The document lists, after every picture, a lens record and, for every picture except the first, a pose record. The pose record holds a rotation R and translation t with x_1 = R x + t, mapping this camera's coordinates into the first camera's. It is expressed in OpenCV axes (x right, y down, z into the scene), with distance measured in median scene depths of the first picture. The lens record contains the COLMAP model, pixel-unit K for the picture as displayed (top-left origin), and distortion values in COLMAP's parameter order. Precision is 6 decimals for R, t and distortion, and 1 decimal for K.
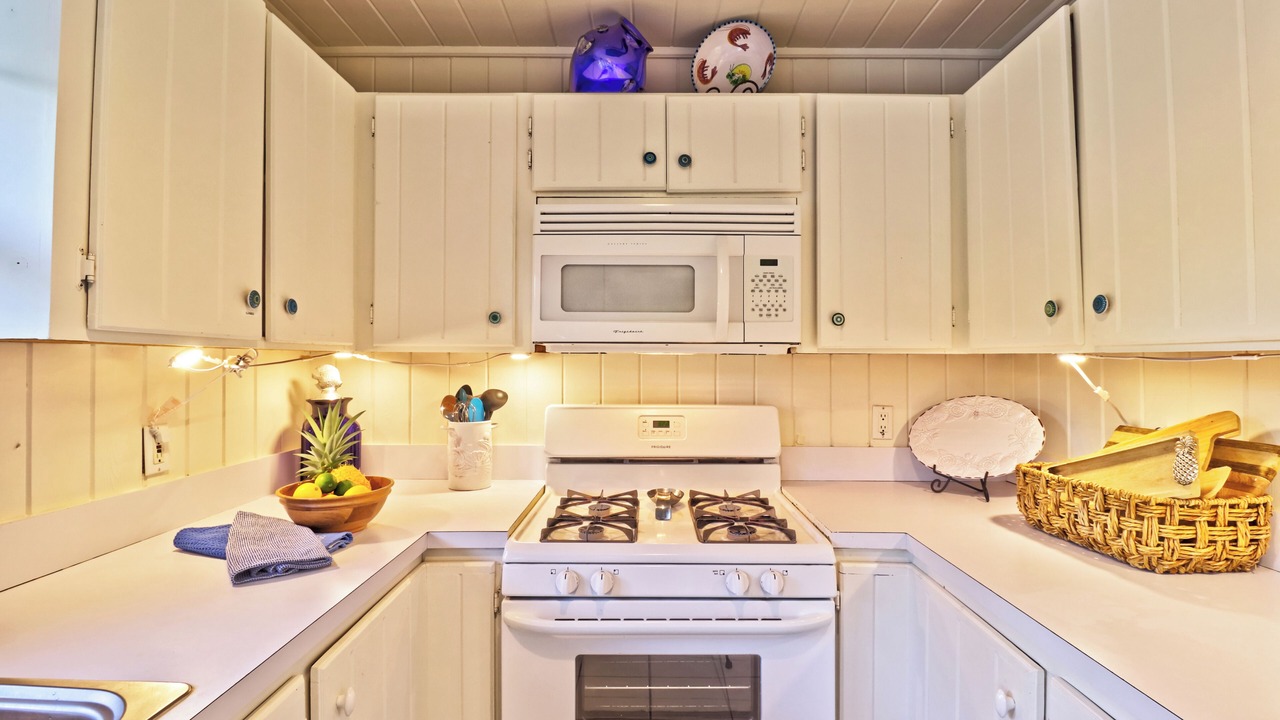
lens RADIAL K [[592.3, 0, 642.8], [0, 592.3, 354.2], [0, 0, 1]] dist [0.001384, -0.015062]
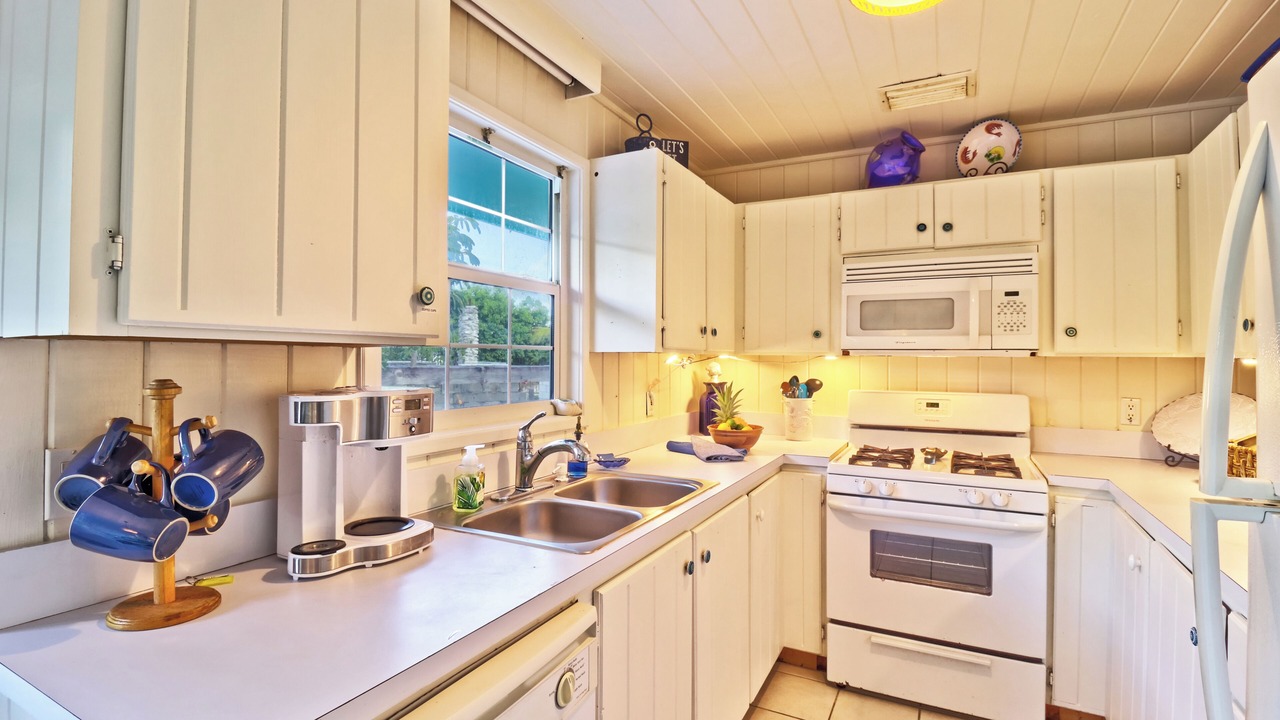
lens RADIAL K [[592.3, 0, 642.8], [0, 592.3, 354.2], [0, 0, 1]] dist [0.001384, -0.015062]
pose [[0.890229, 0.000542, -0.455513, 0.066414], [0.001459, 0.999991, 0.004040, -0.013846], [0.455511, -0.004261, 0.890220, -0.673056]]
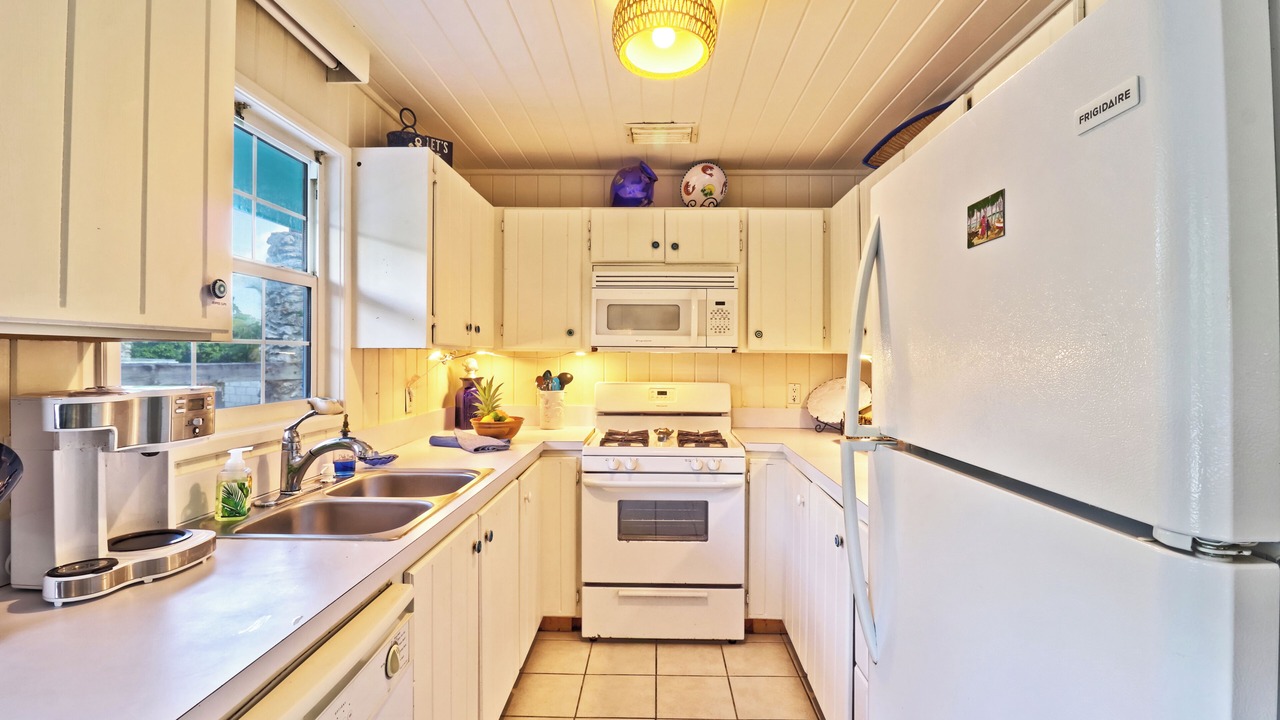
lens RADIAL K [[592.3, 0, 642.8], [0, 592.3, 354.2], [0, 0, 1]] dist [0.001384, -0.015062]
pose [[0.999808, 0.003624, -0.019243, 0.008628], [-0.003417, 0.999936, 0.010777, -0.015630], [0.019281, -0.010709, 0.999757, -0.815333]]
